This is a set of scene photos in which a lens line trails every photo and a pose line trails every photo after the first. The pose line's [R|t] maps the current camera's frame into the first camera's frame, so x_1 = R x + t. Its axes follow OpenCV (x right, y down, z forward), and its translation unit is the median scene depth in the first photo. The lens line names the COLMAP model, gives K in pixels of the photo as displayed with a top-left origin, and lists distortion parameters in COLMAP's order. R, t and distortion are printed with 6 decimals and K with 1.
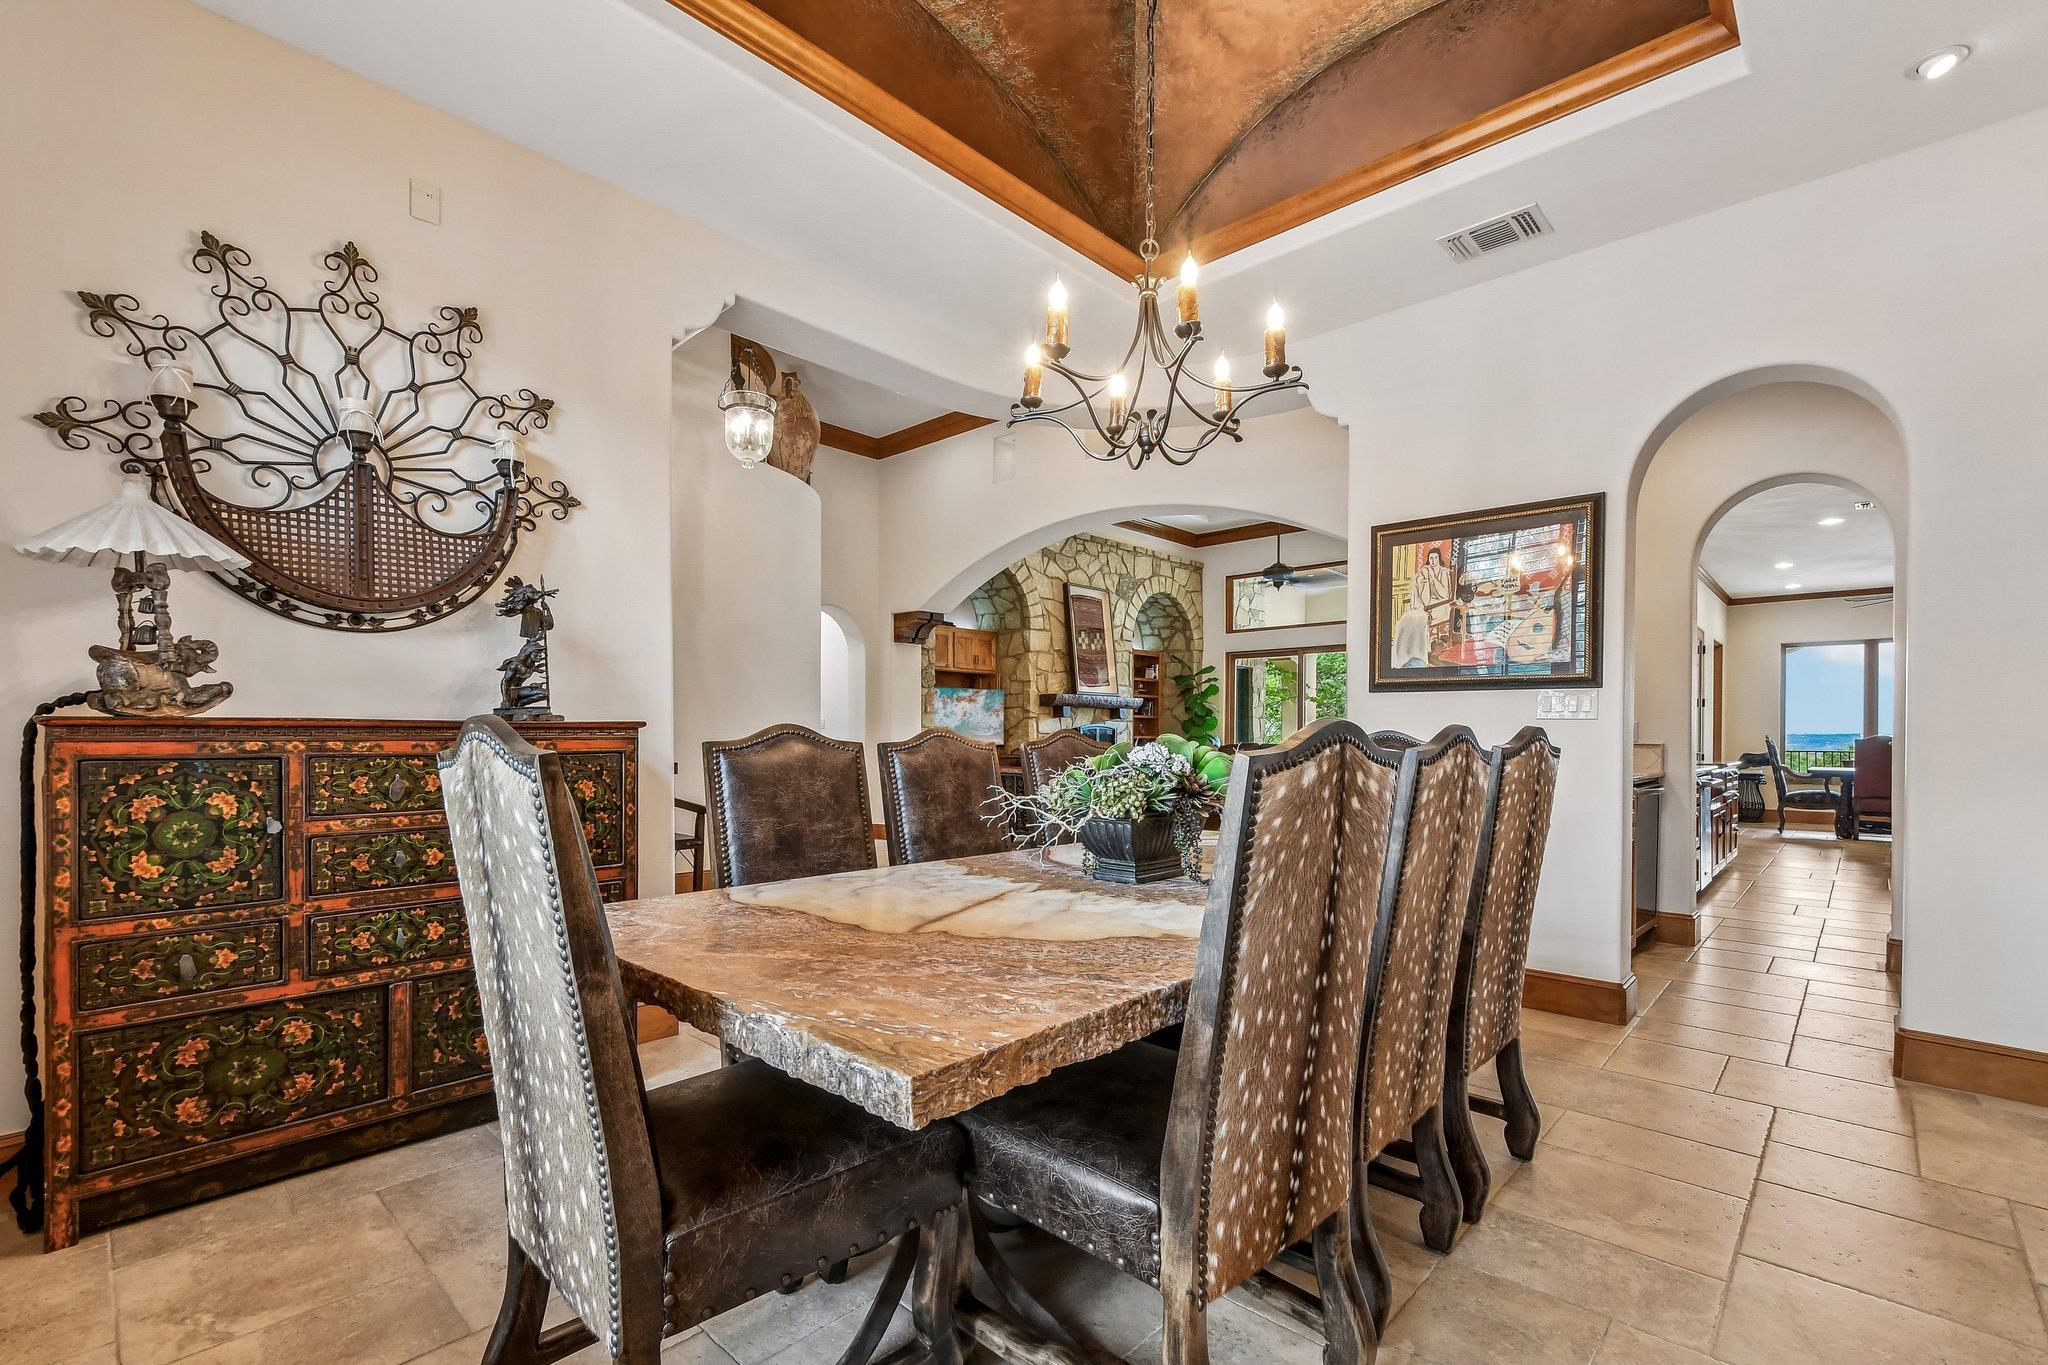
lens RADIAL K [[902.3, 0, 1069.5], [0, 902.3, 737.3], [0, 0, 1]] dist [-0.001541, -0.000076]
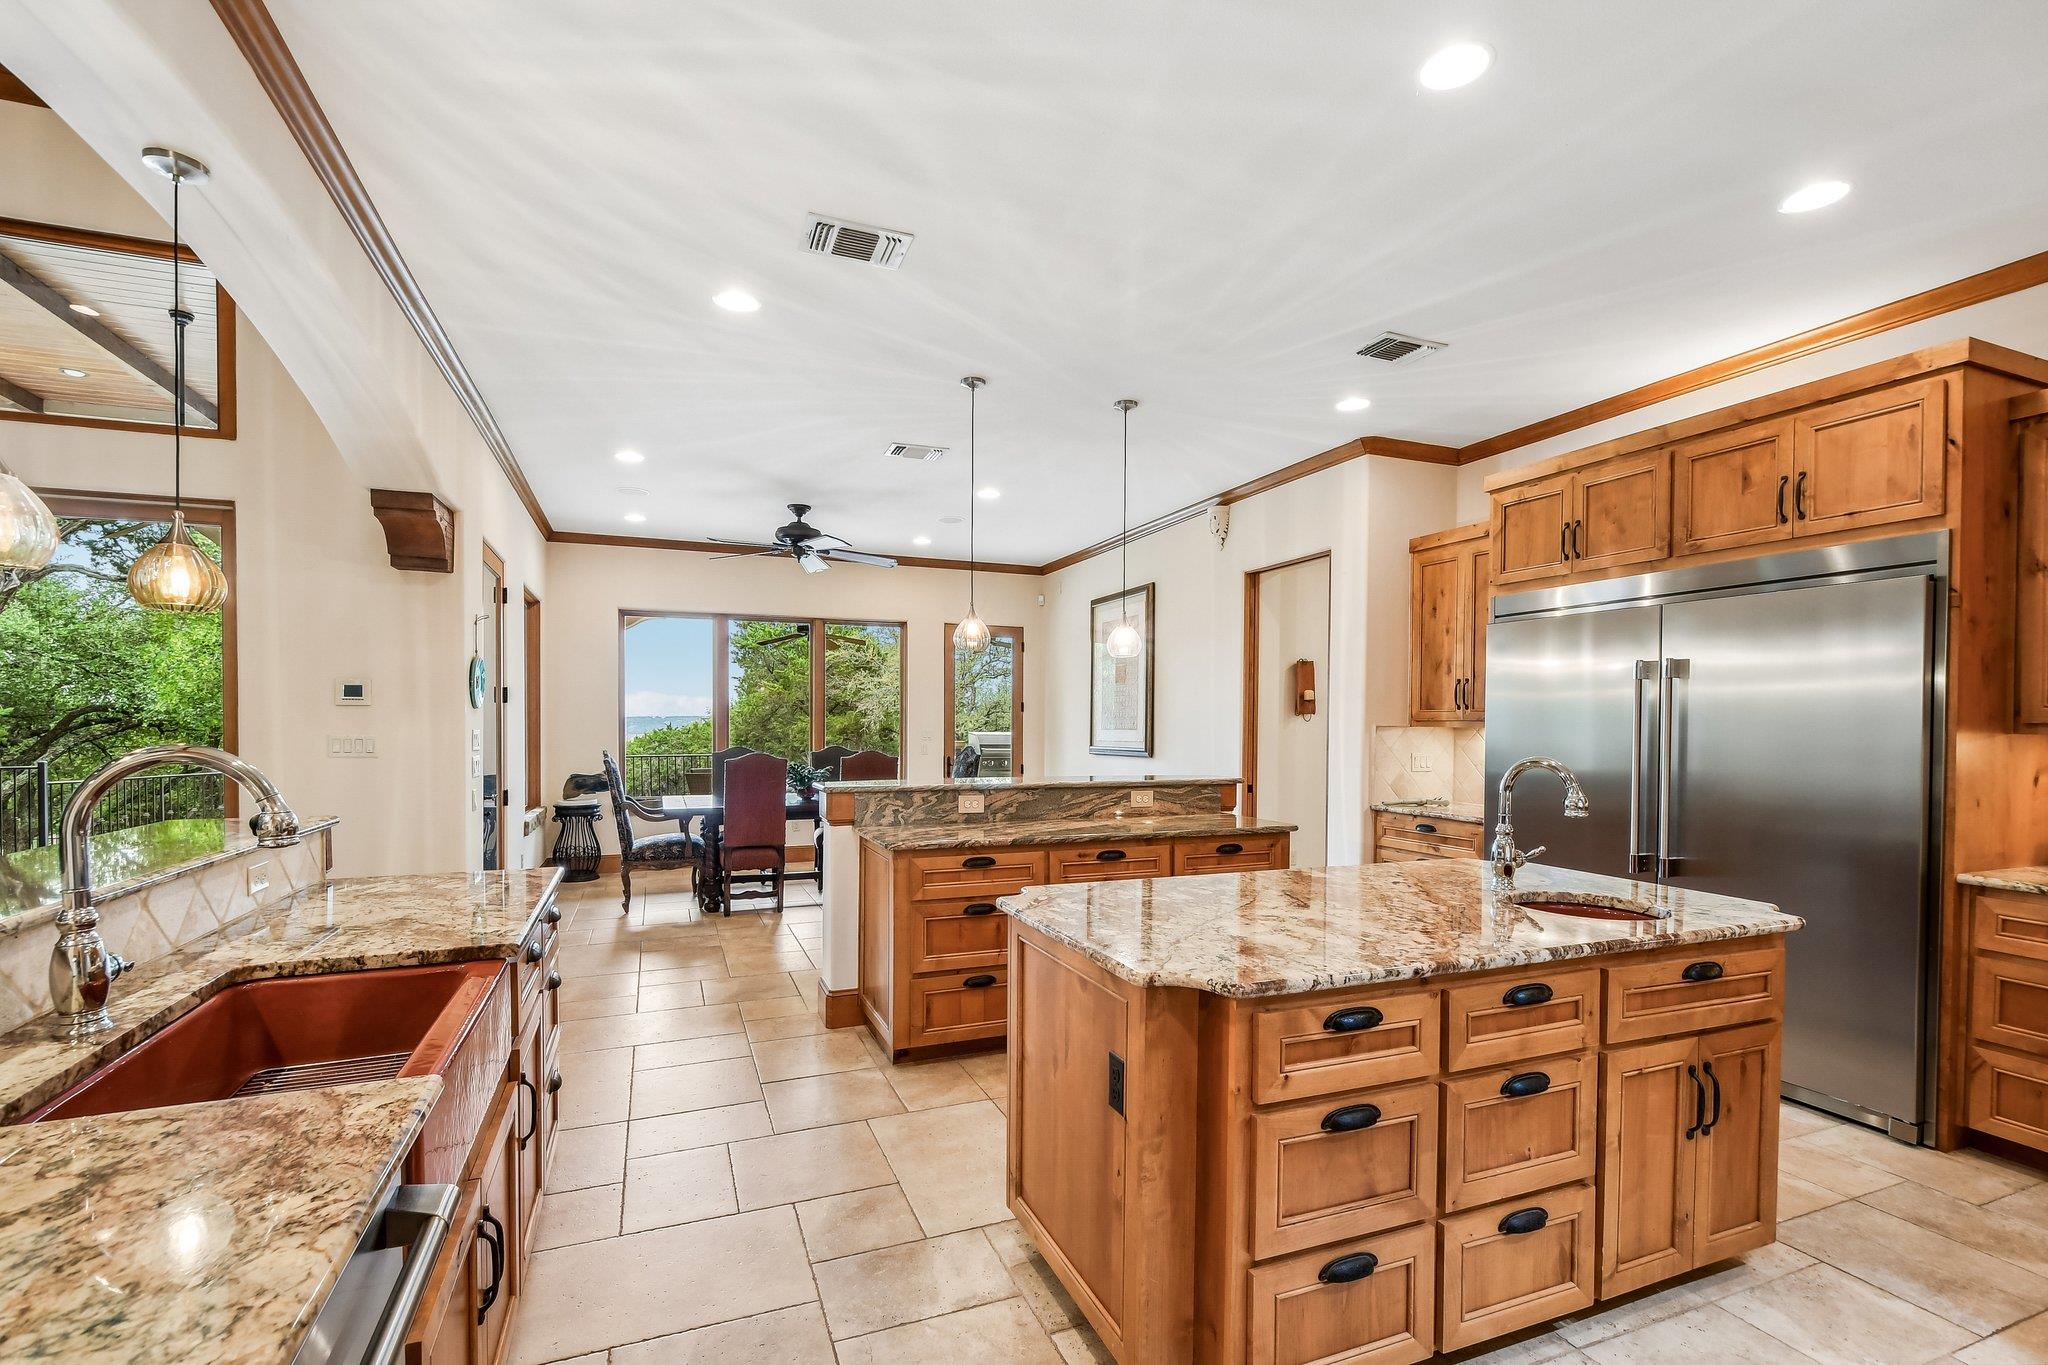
lens RADIAL K [[902.3, 0, 1010.8], [0, 902.3, 734.9], [0, 0, 1]] dist [-0.001541, -0.000076]
pose [[0.455400, -0.017335, 0.890118, 0.339390], [-0.000007, 0.999810, 0.019475, -0.023854], [-0.890287, -0.008875, 0.455313, 0.456790]]
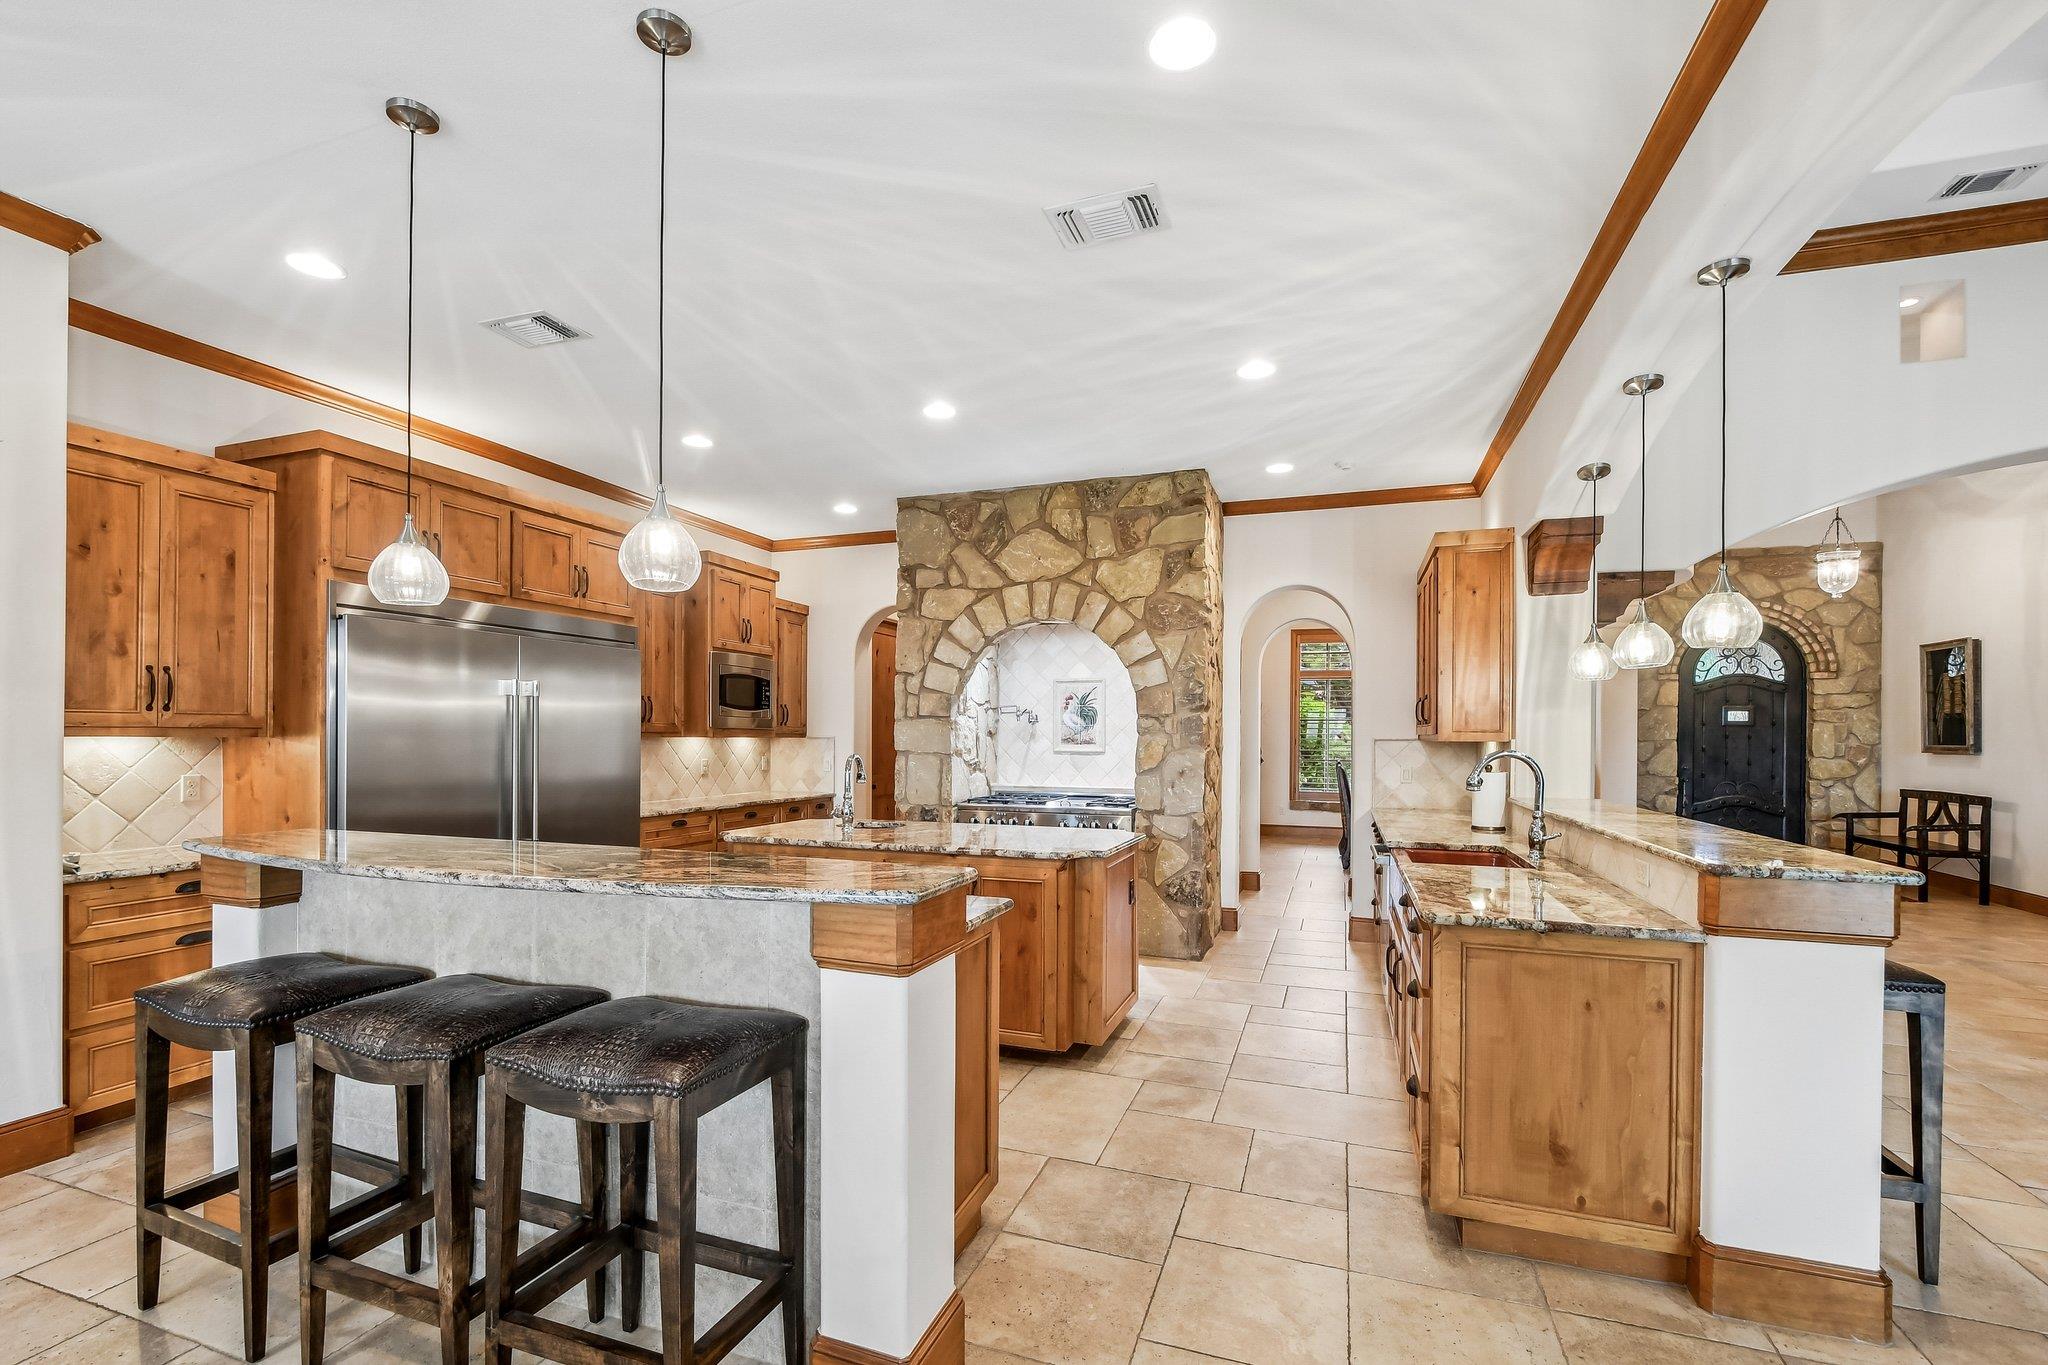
lens RADIAL K [[902.3, 0, 1008.4], [0, 902.3, 736.1], [0, 0, 1]] dist [-0.001541, -0.000076]
pose [[-0.931958, -0.009743, -0.362435, 0.653687], [-0.010716, 0.999942, 0.000674, -0.022428], [0.362407, 0.004512, -0.932009, 0.820148]]
